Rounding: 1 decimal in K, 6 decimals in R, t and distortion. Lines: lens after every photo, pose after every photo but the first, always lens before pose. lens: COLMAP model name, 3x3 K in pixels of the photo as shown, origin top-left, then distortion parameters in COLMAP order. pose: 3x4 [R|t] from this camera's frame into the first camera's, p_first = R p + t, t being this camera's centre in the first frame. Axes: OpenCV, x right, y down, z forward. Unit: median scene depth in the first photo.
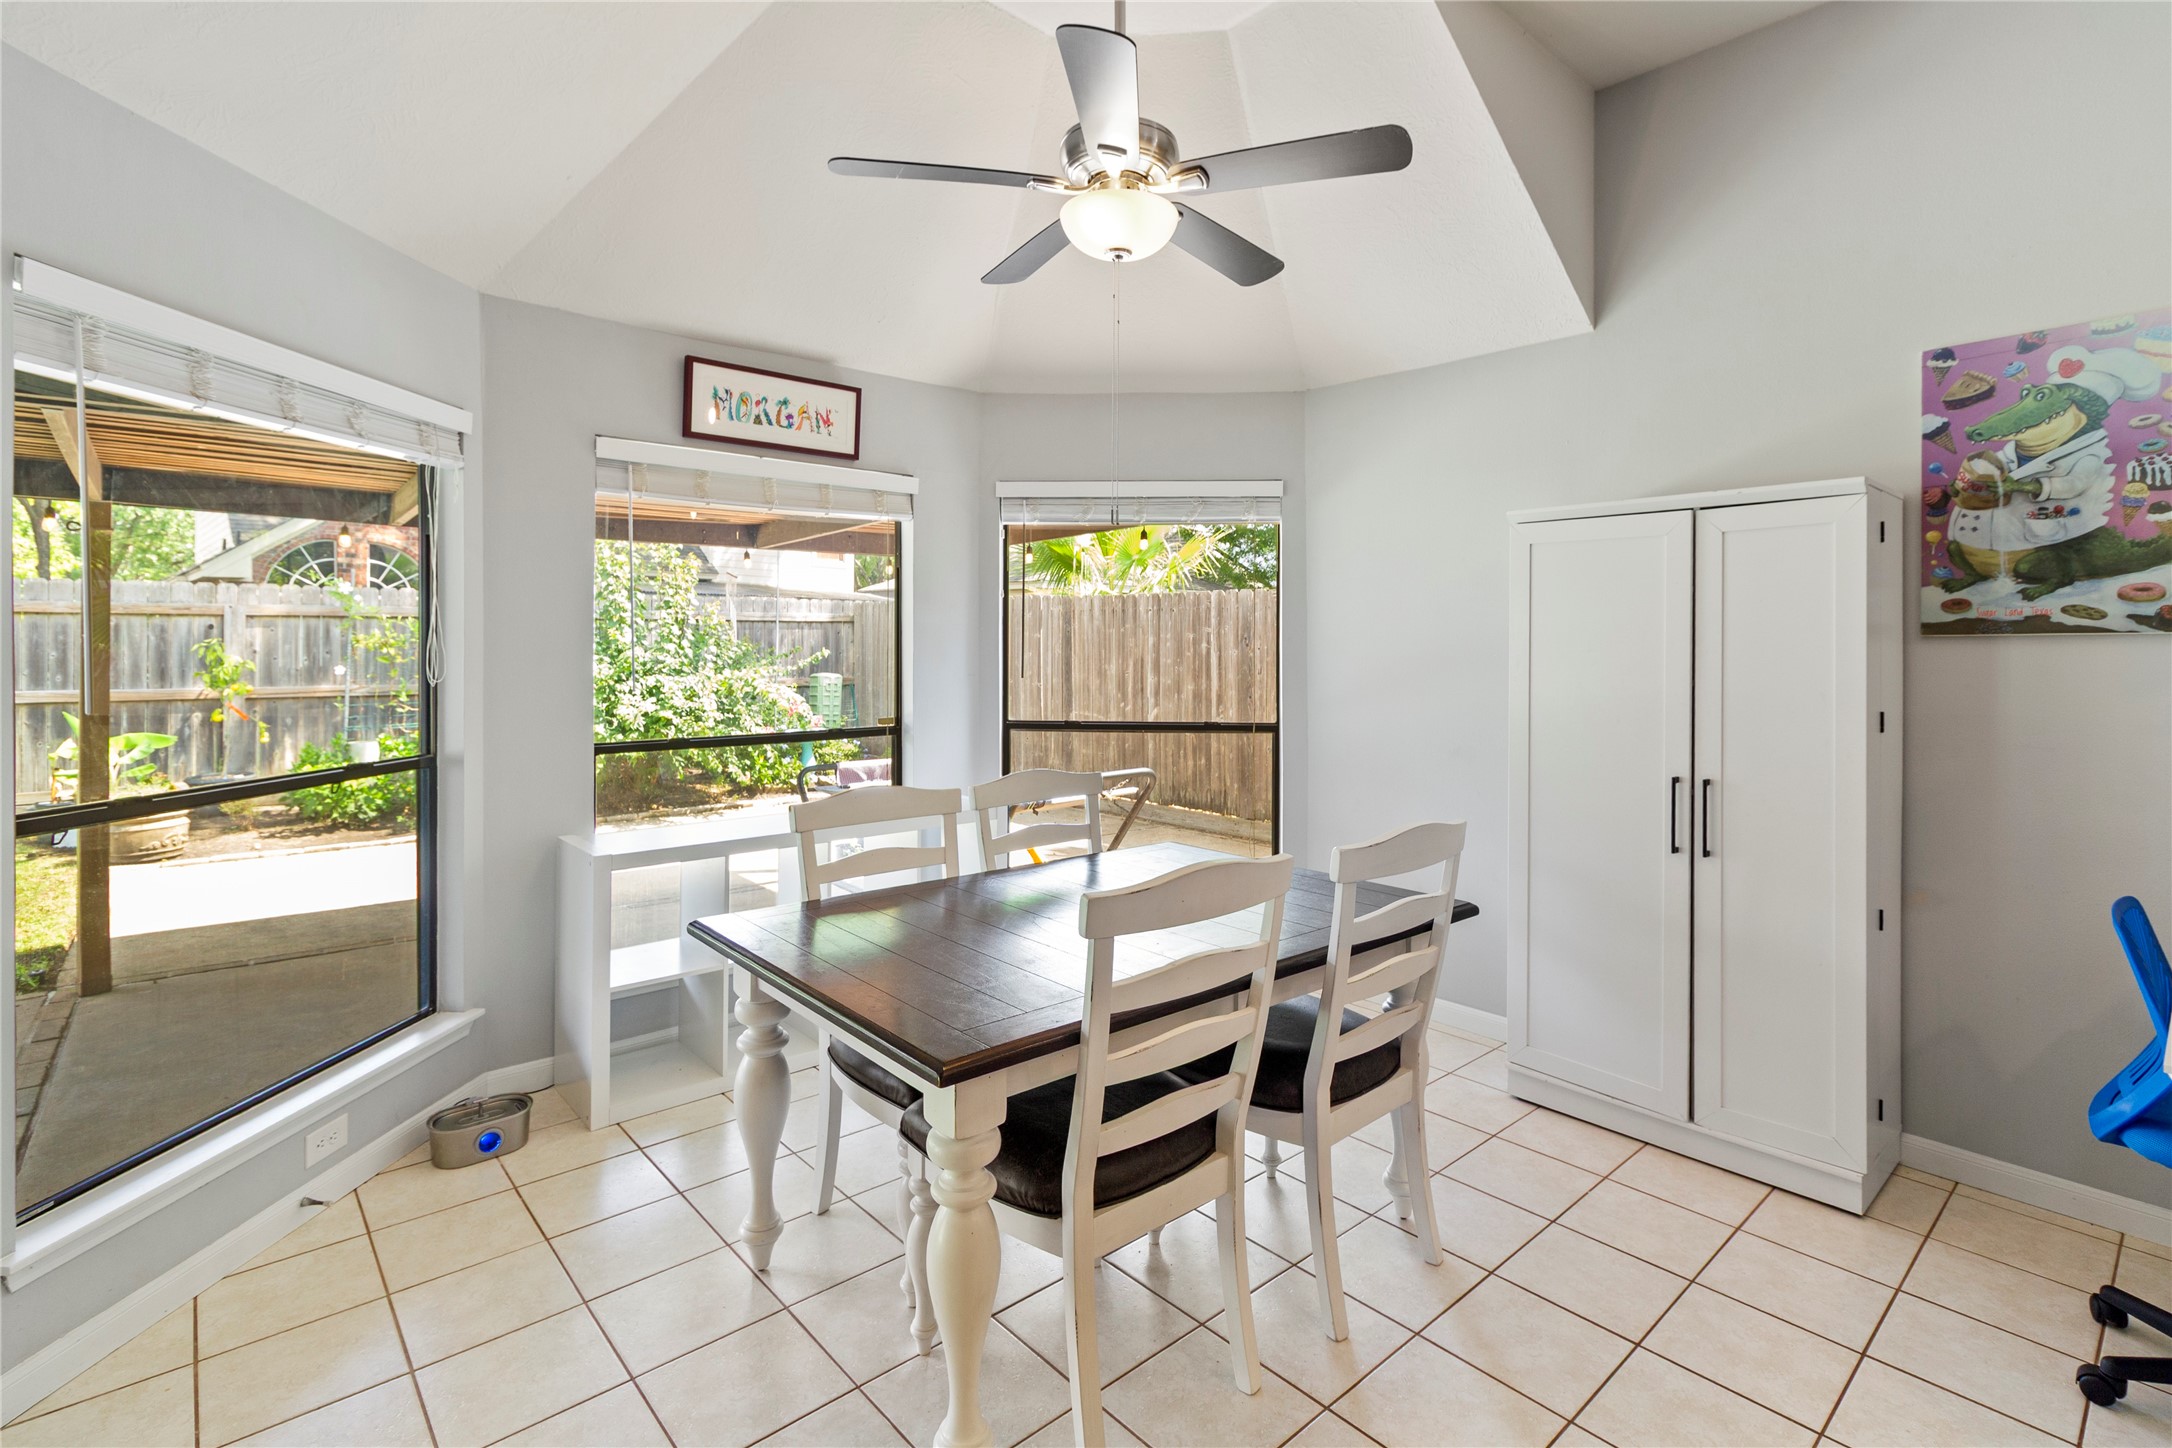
lens RADIAL K [[1009.8, 0, 1100.1], [0, 1009.8, 688.4], [0, 0, 1]] dist [0.003426, -0.000137]
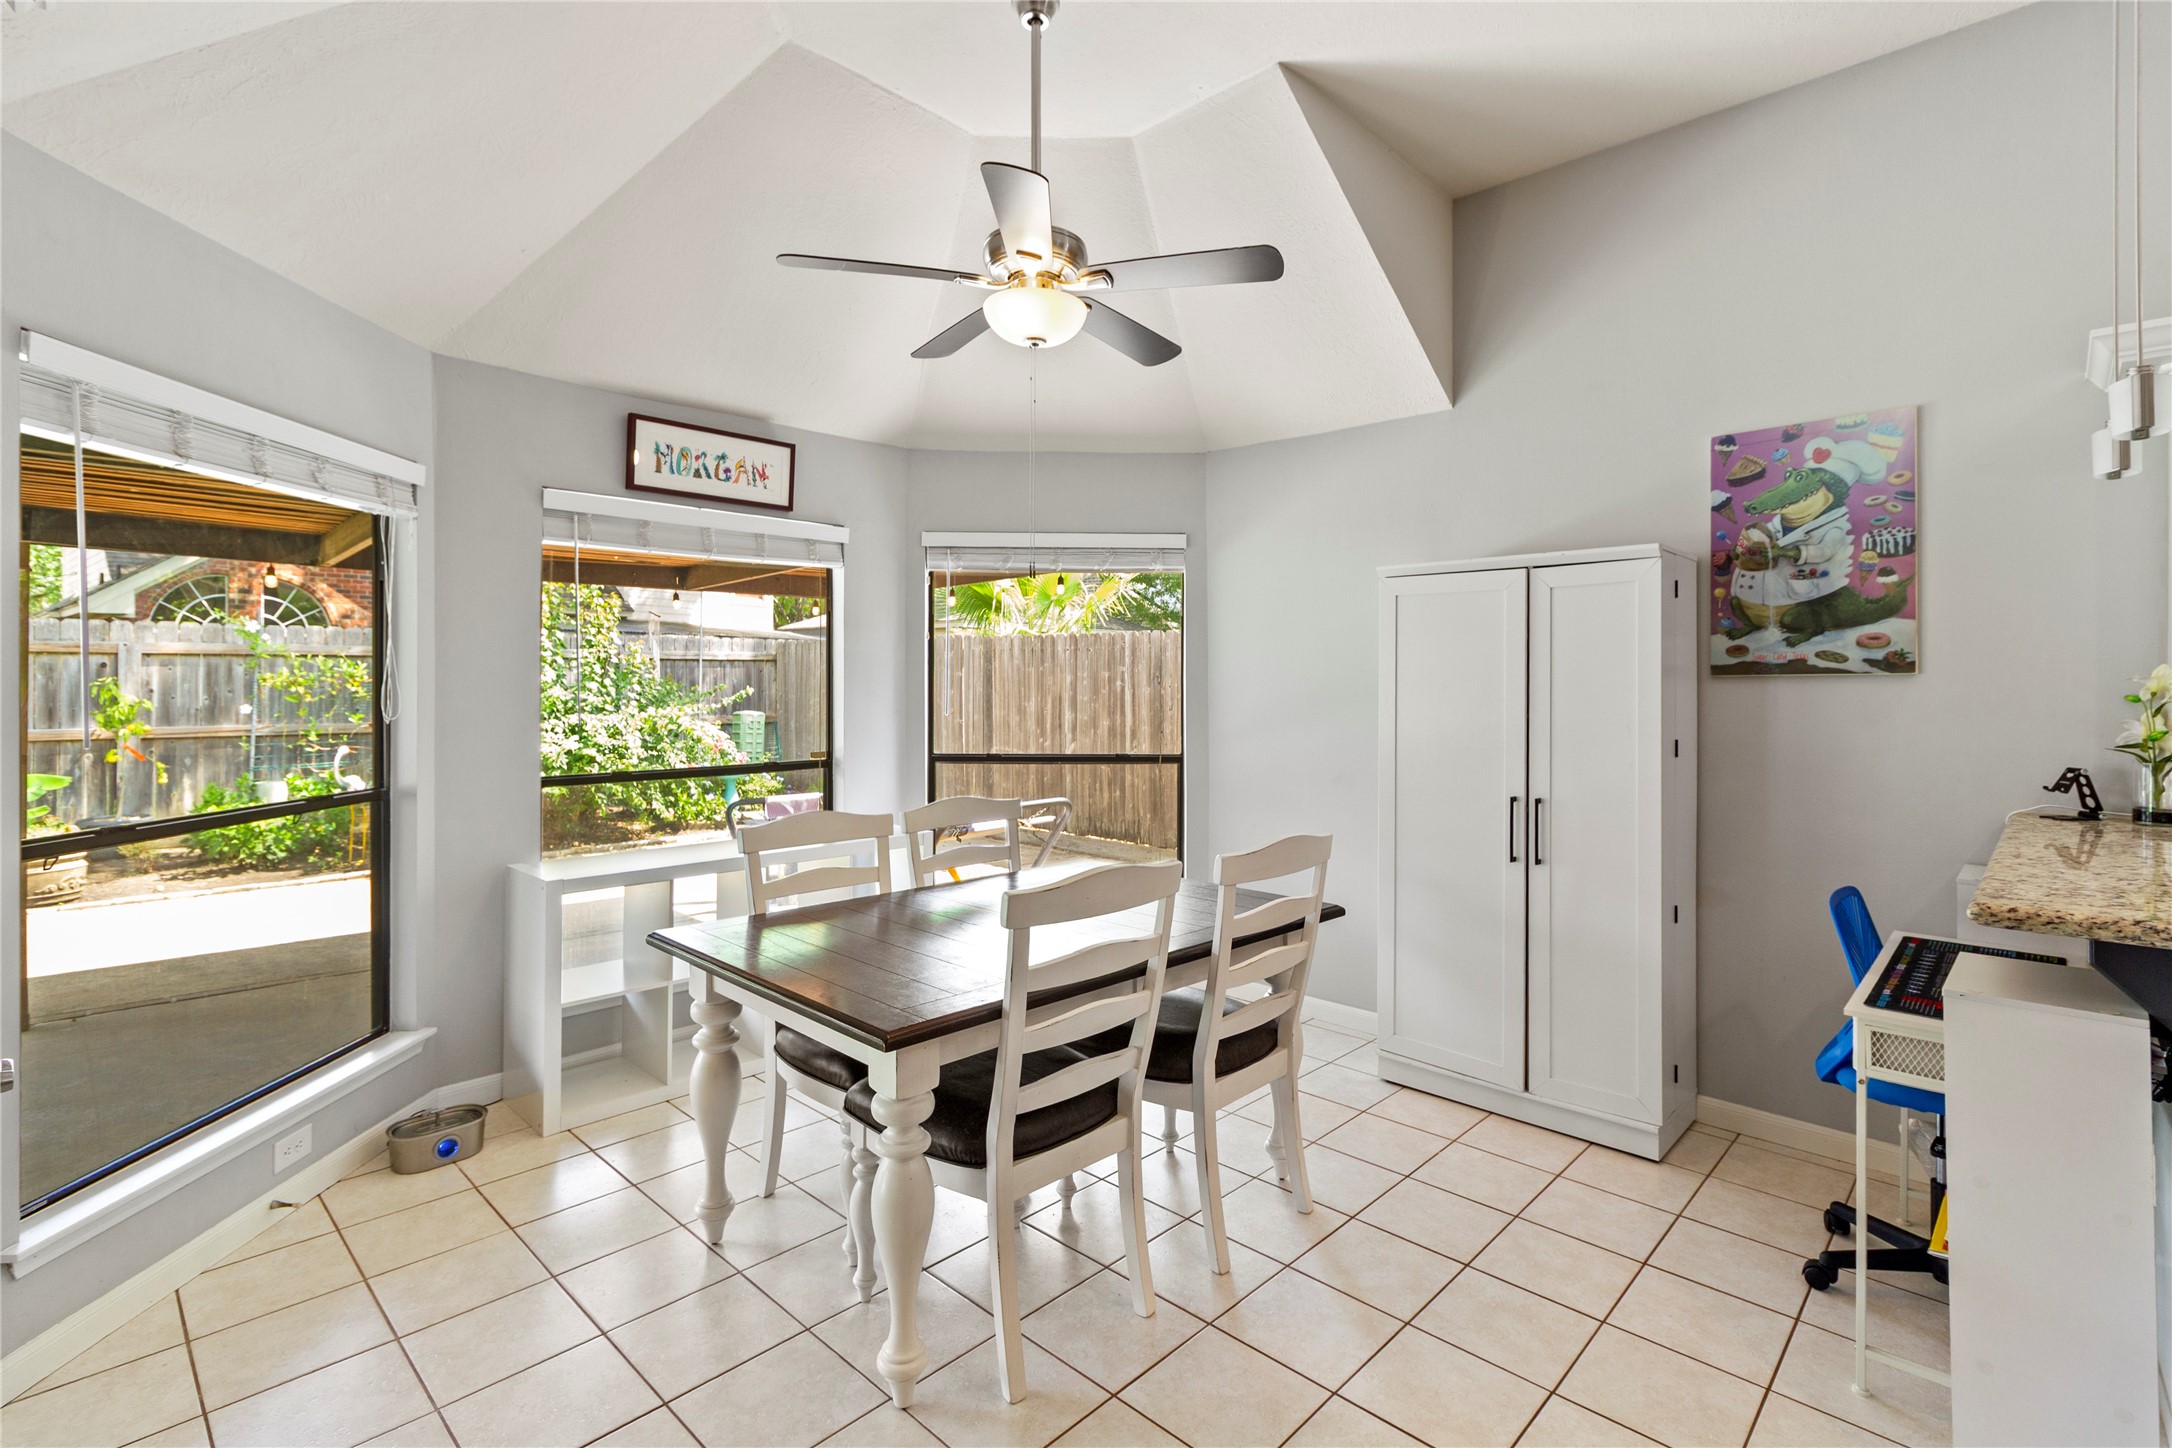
lens RADIAL K [[1009.8, 0, 1100.1], [0, 1009.8, 688.4], [0, 0, 1]] dist [0.003426, -0.000137]
pose [[0.996886, -0.001100, 0.078852, 0.001471], [0.004025, 0.999309, -0.036947, 0.003520], [-0.078757, 0.037149, 0.996201, -0.123541]]
